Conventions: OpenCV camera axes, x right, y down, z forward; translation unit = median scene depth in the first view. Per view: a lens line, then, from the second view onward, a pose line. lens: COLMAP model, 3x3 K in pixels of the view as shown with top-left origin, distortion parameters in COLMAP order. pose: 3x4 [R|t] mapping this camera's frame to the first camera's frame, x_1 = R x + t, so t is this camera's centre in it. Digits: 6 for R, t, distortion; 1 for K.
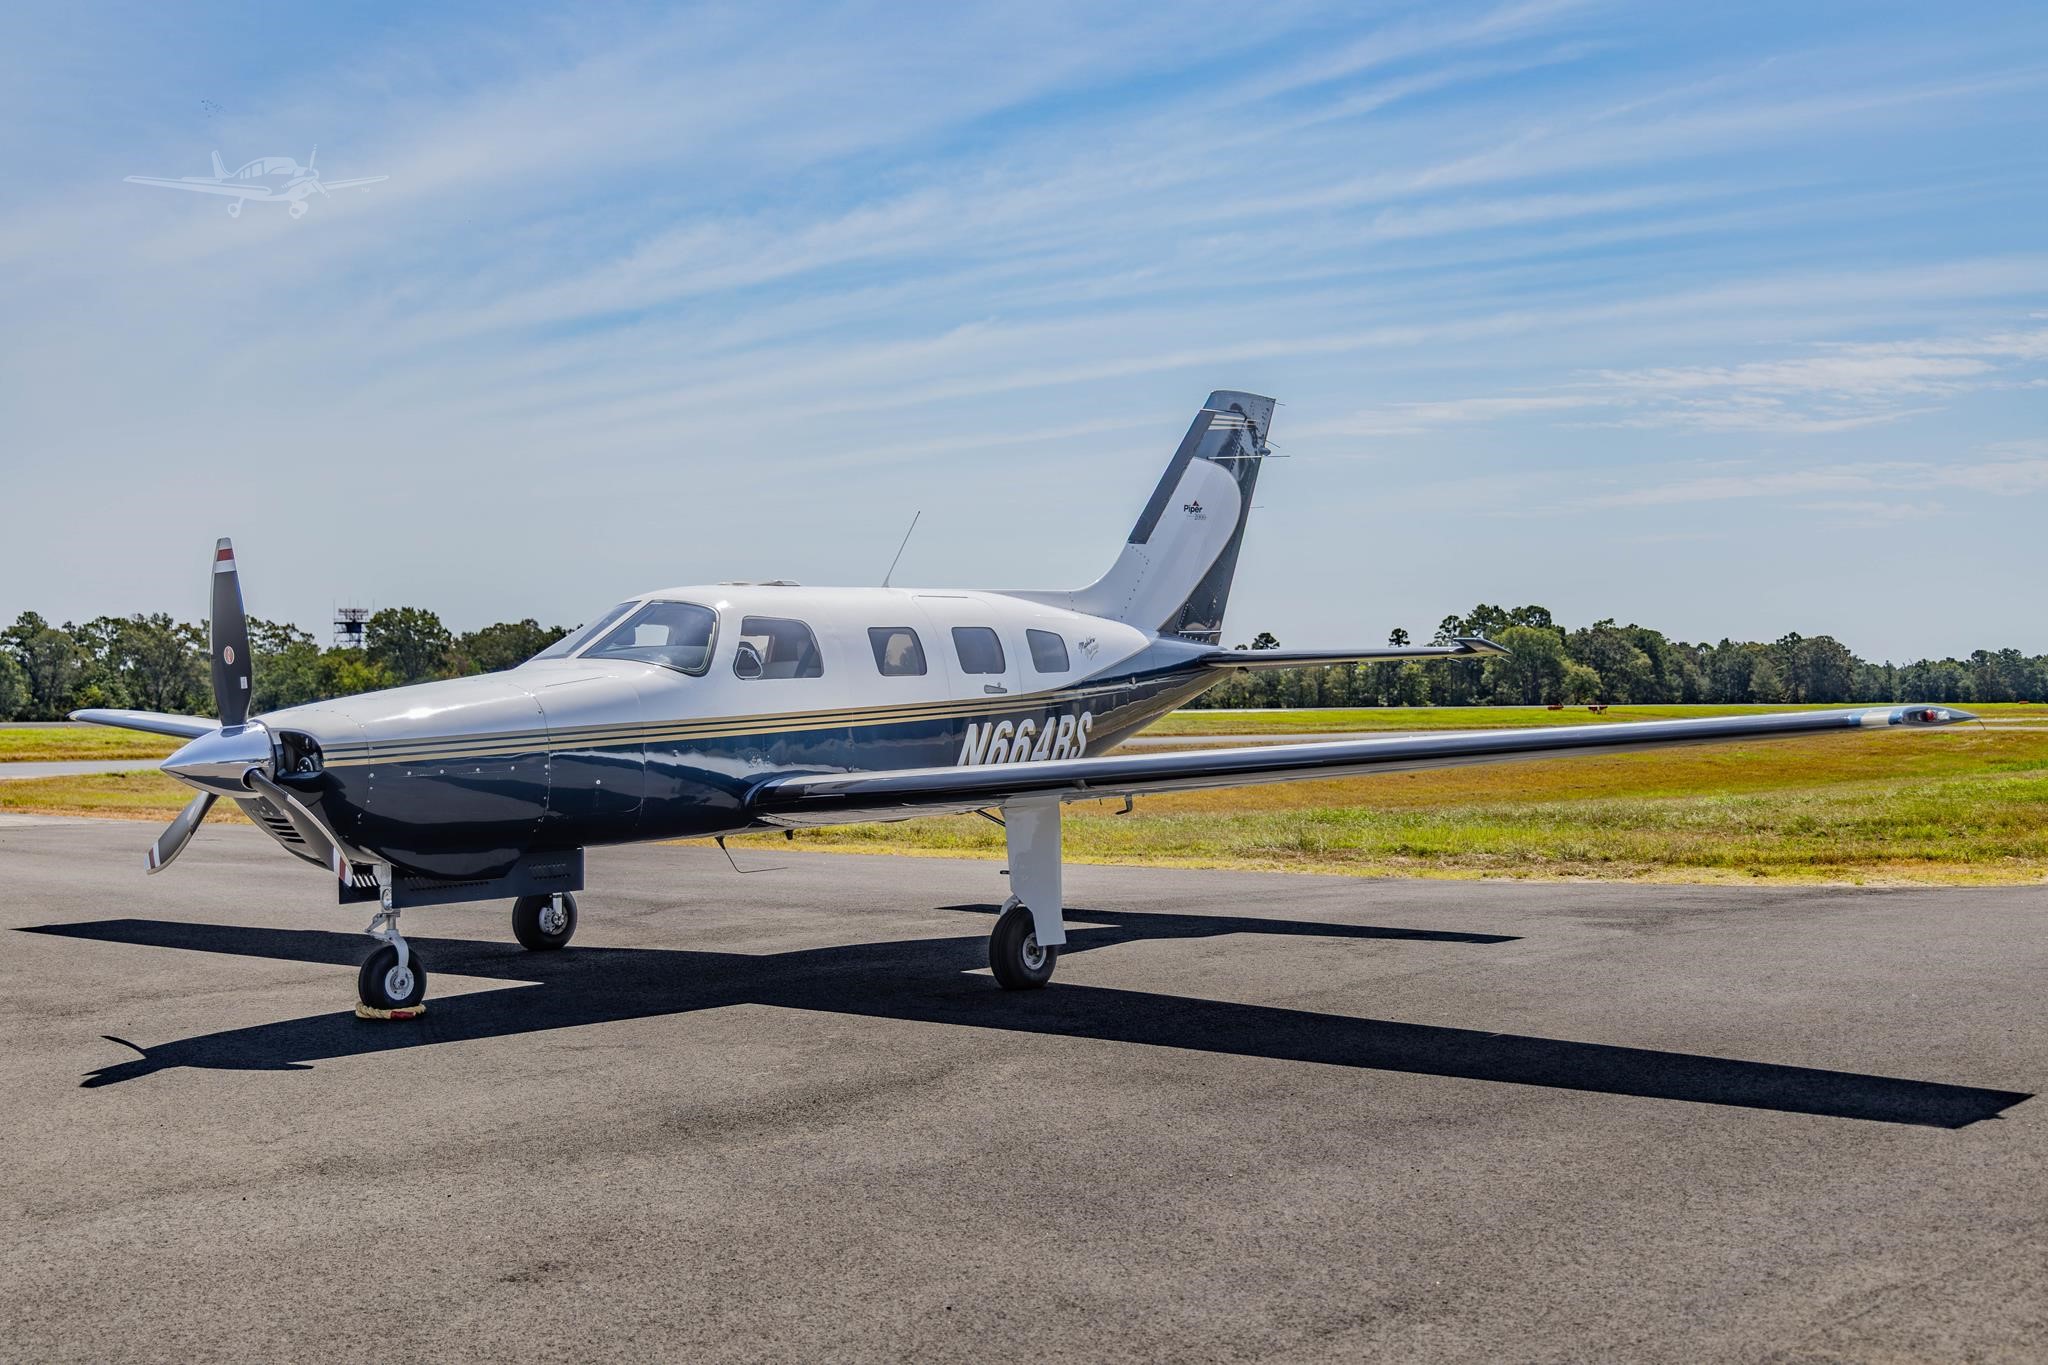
lens RADIAL K [[2488.9, 0, 968.7], [0, 2488.9, 678.8], [0, 0, 1]] dist [0.013040, 0.000000]
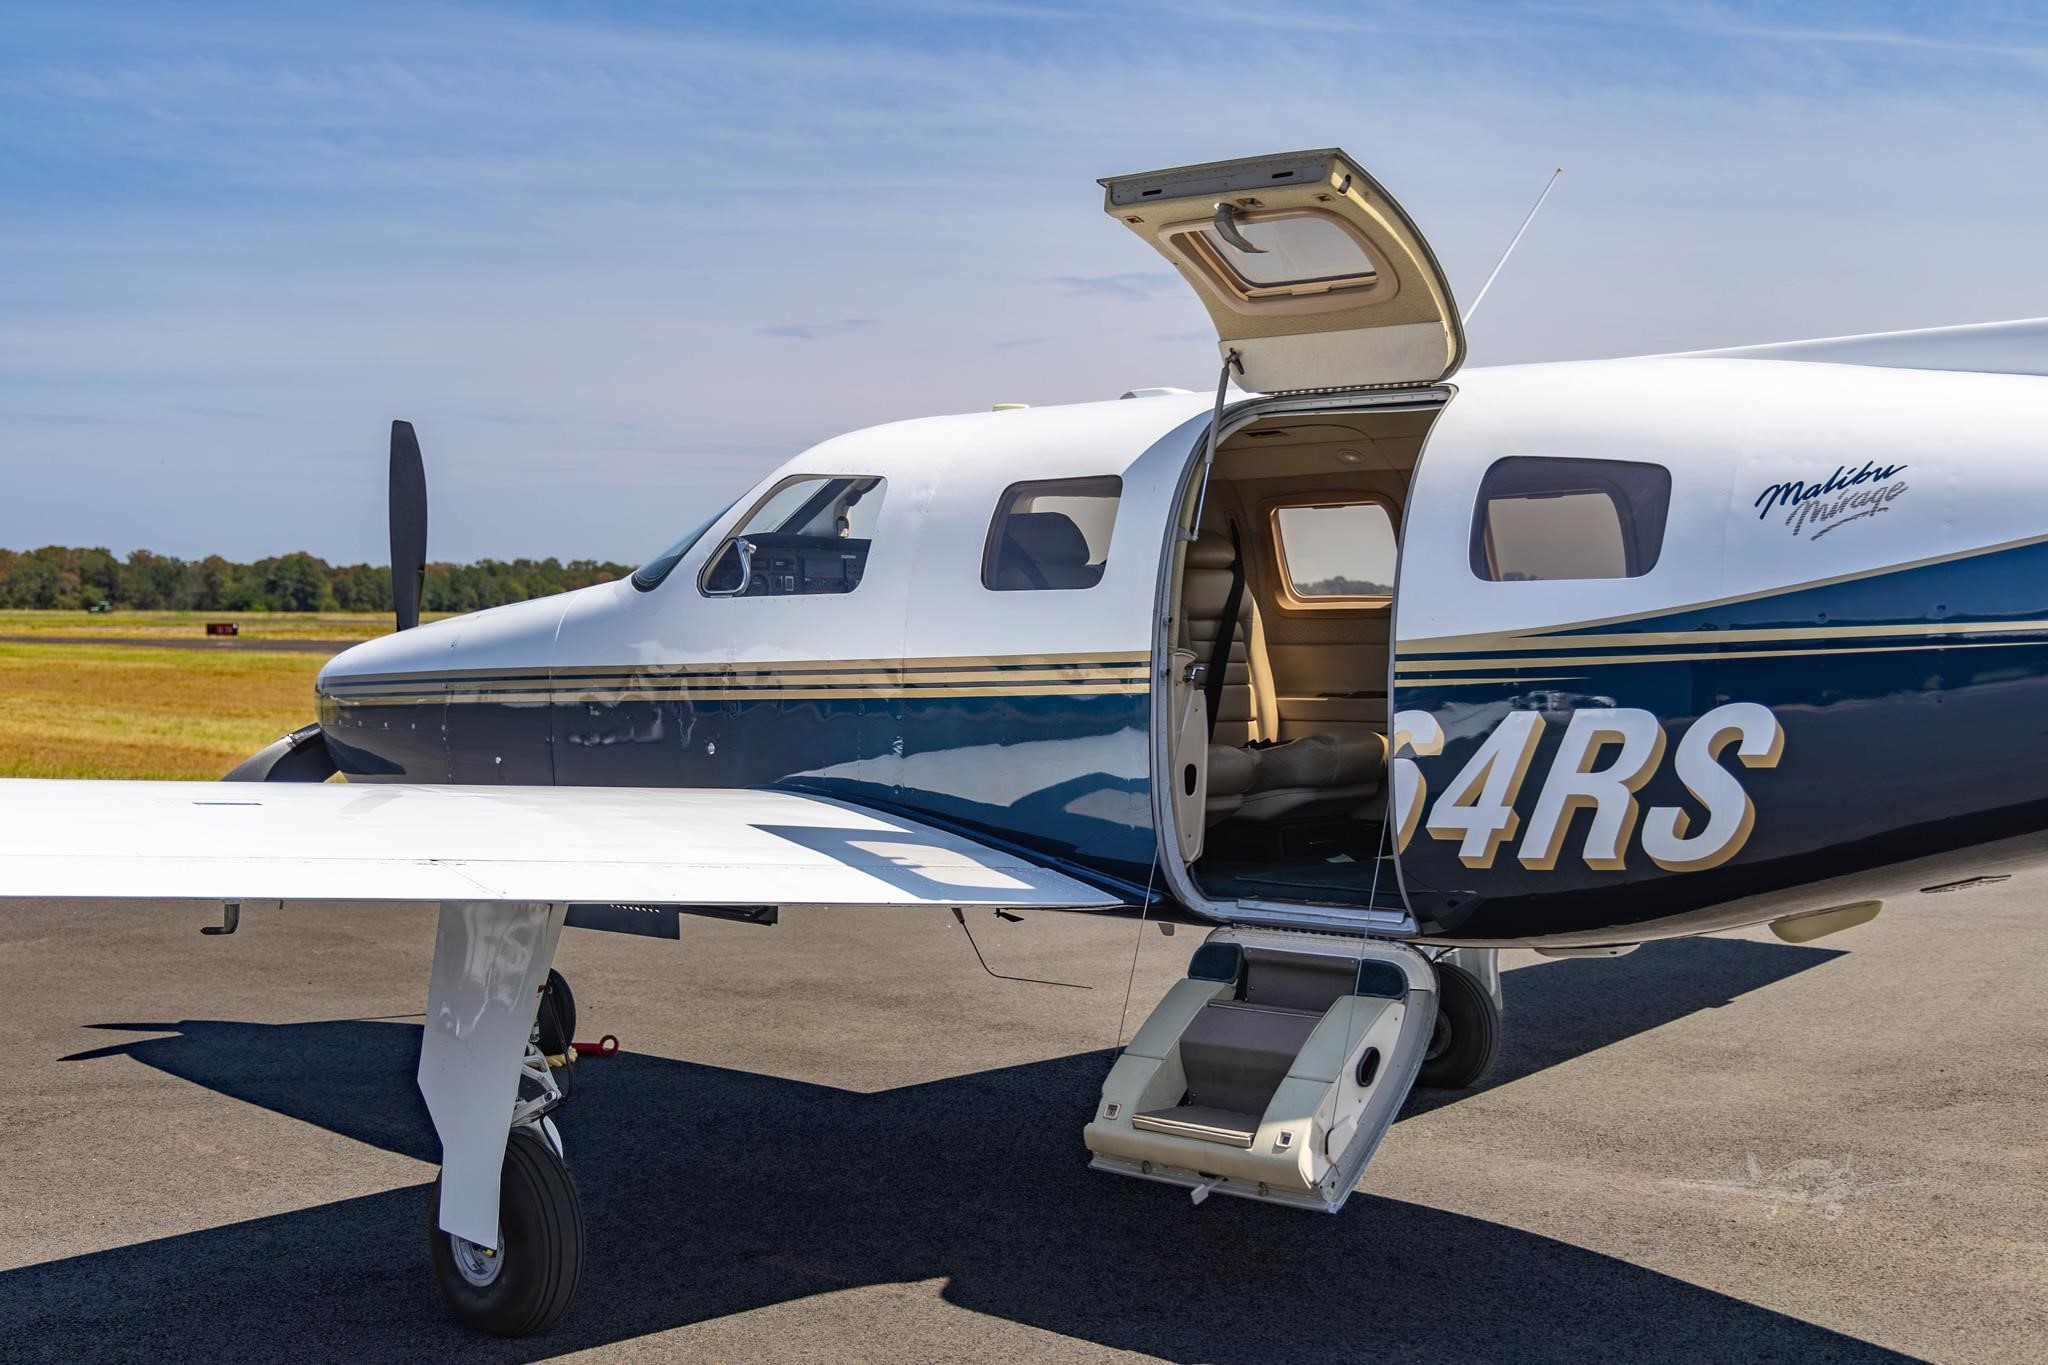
lens RADIAL K [[2232.7, 0, 1065.1], [0, 2232.7, 699.6], [0, 0, 1]] dist [0.011008, 0.000000]
pose [[0.017563, 0.044964, -0.998834, 0.344964], [-0.004449, 0.998982, 0.044893, 0.000295], [0.999836, 0.003655, 0.017745, 0.943287]]
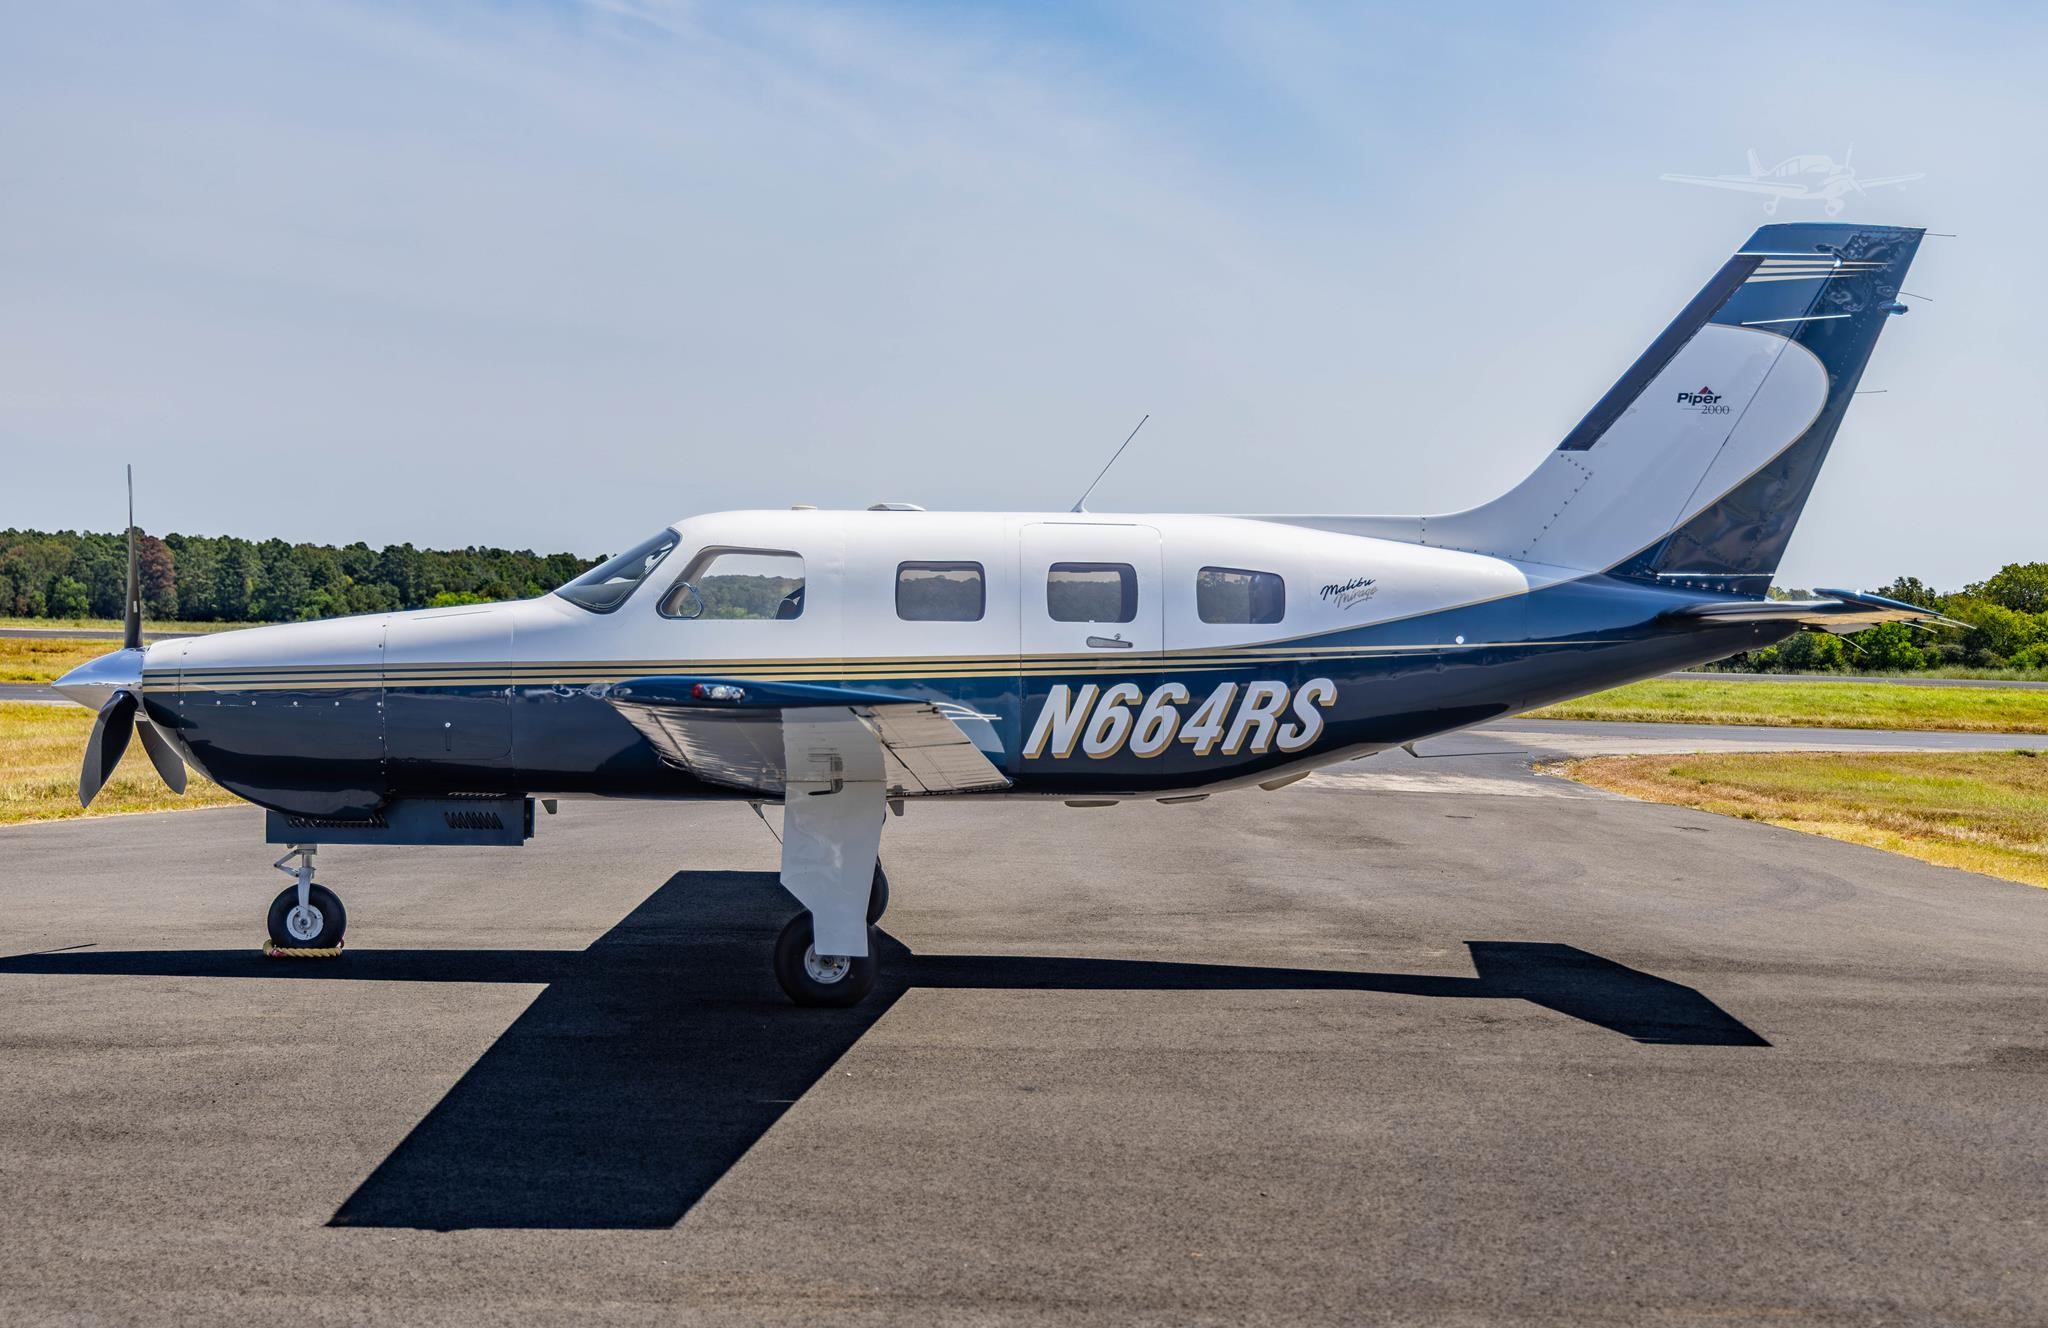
lens RADIAL K [[3277.2, 0, 1026.8], [0, 3277.2, 663.4], [0, 0, 1]] dist [0.009652, 0.000000]
pose [[0.684056, 0.032053, -0.728725, 0.730956], [-0.025161, 0.999476, 0.020343, -0.009467], [0.728995, 0.004419, 0.684504, 0.272668]]
